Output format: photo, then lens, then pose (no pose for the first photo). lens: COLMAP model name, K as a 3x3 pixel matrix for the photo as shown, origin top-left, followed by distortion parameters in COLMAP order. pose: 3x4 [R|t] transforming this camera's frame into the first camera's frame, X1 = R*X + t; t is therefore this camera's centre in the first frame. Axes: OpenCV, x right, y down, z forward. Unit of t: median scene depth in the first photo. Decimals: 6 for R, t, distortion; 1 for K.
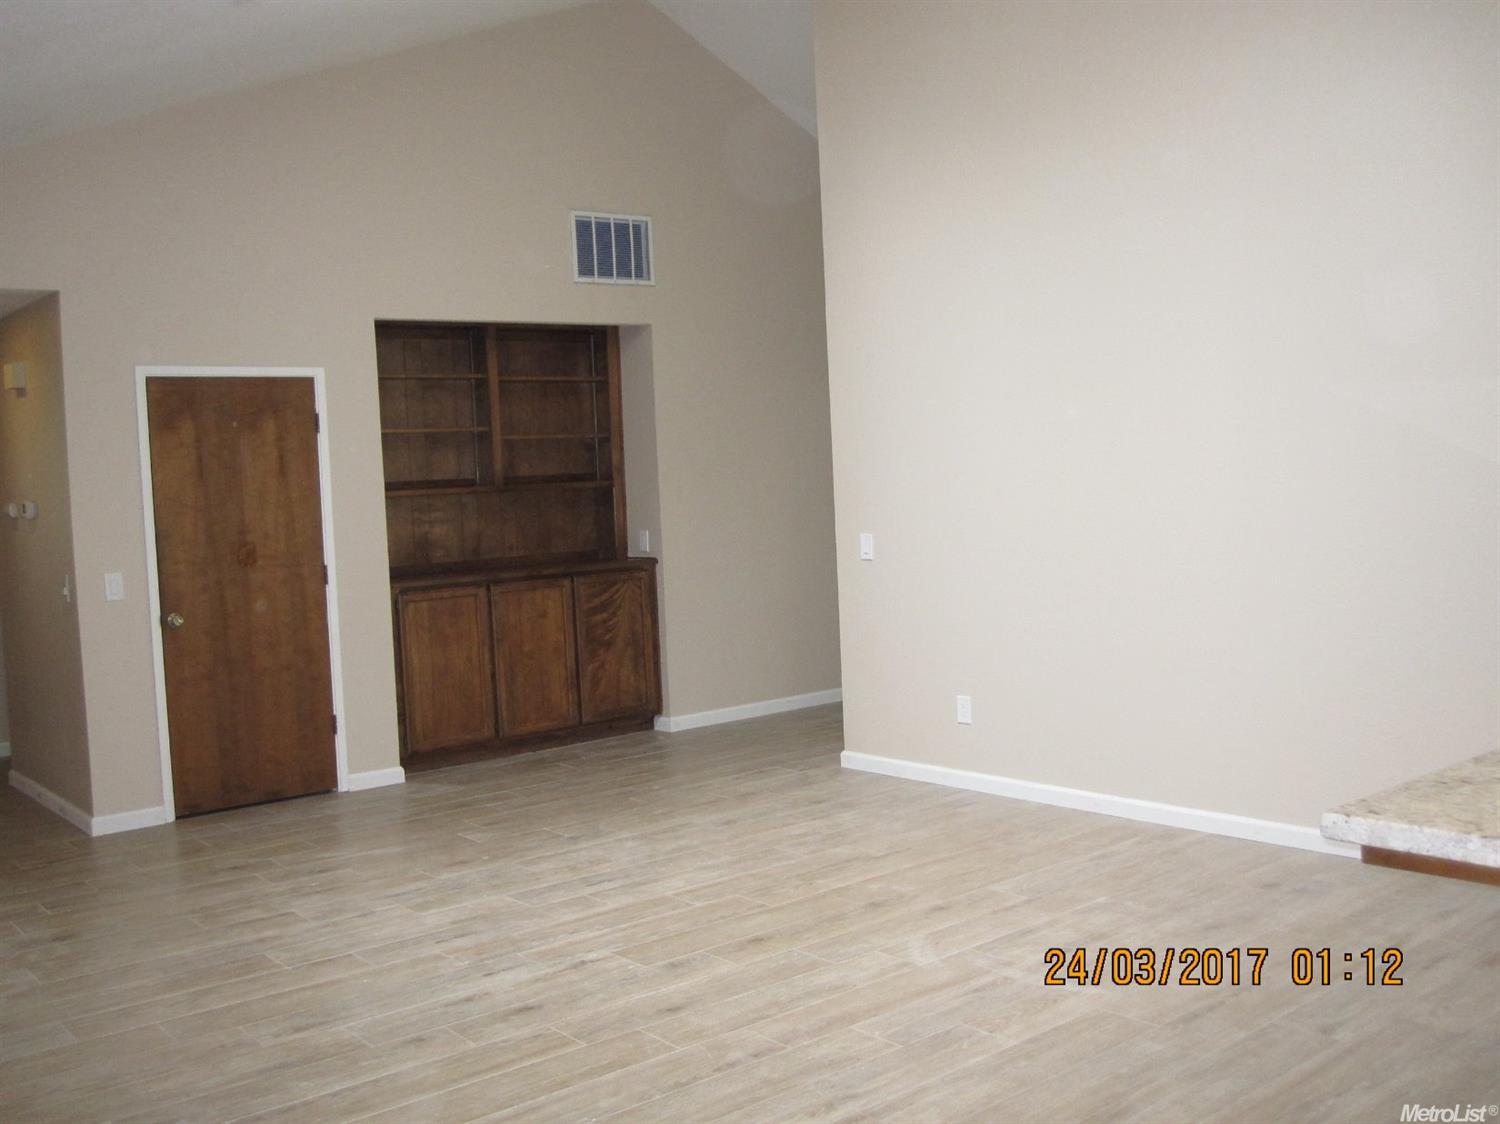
lens RADIAL K [[1465.0, 0, 748.5], [0, 1465.0, 560.8], [0, 0, 1]] dist [-0.067737, 0.000000]
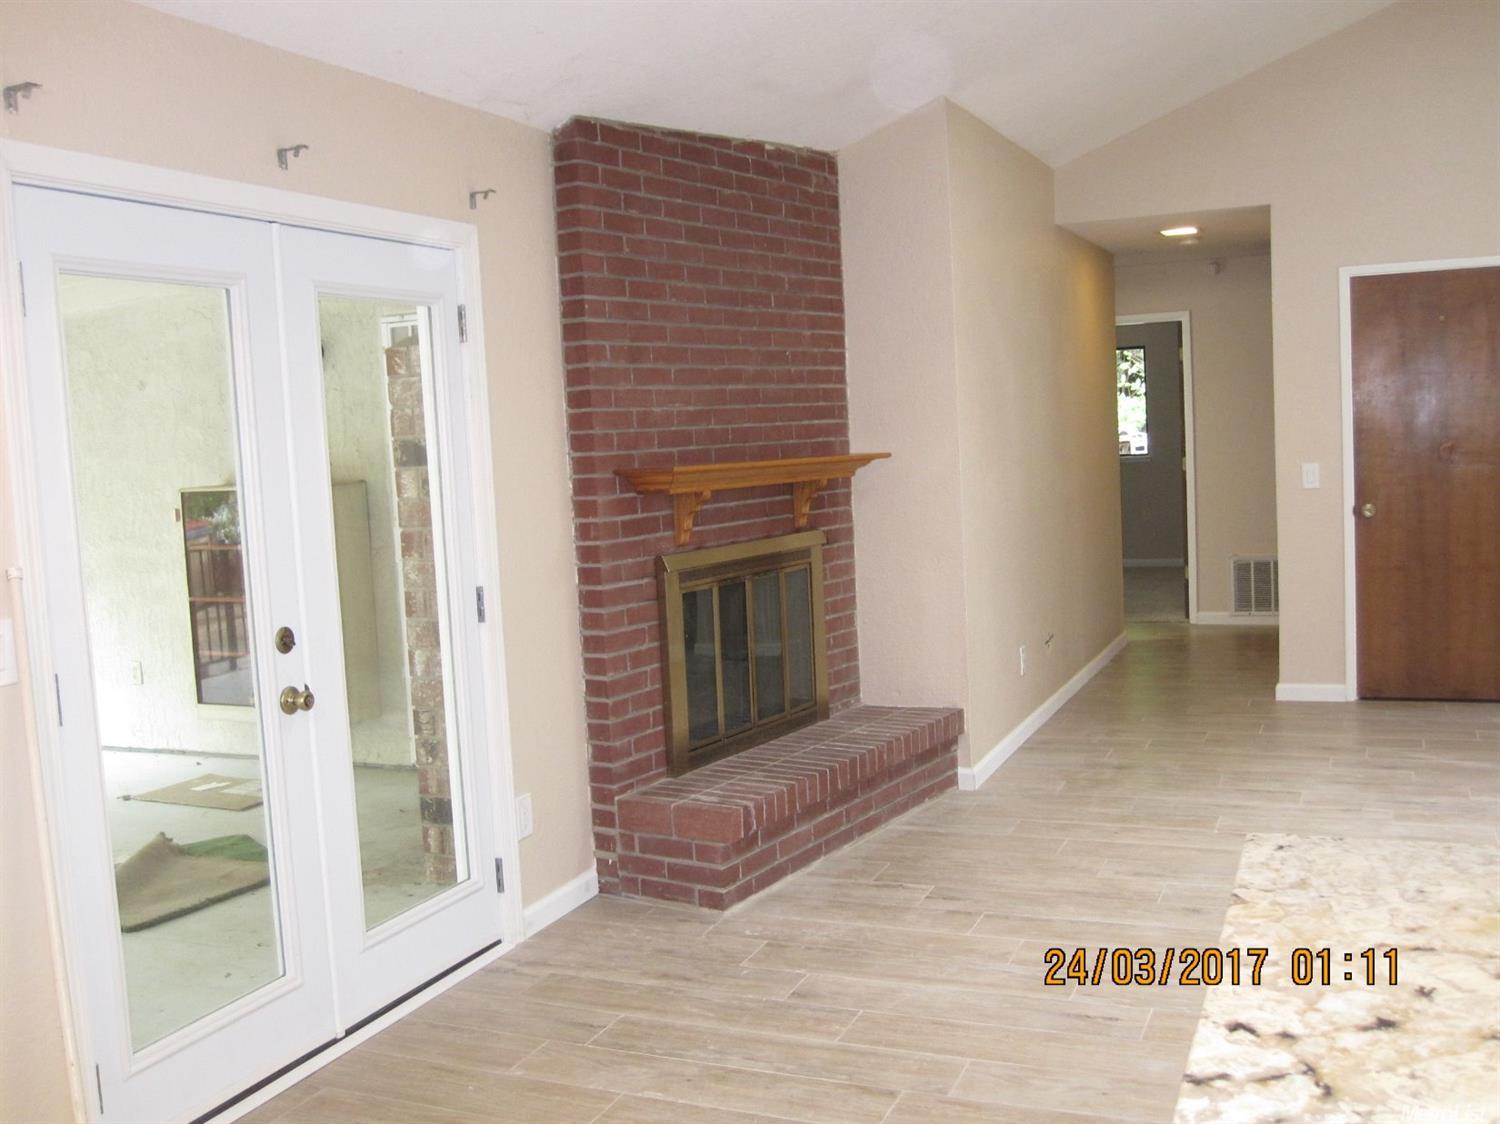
lens RADIAL K [[1465.0, 0, 748.8], [0, 1465.0, 562.1], [0, 0, 1]] dist [-0.067737, 0.000000]
pose [[0.464091, 0.101035, -0.880007, 0.326215], [-0.022427, 0.994495, 0.102352, -0.019503], [0.885504, -0.027765, 0.463802, 0.123676]]
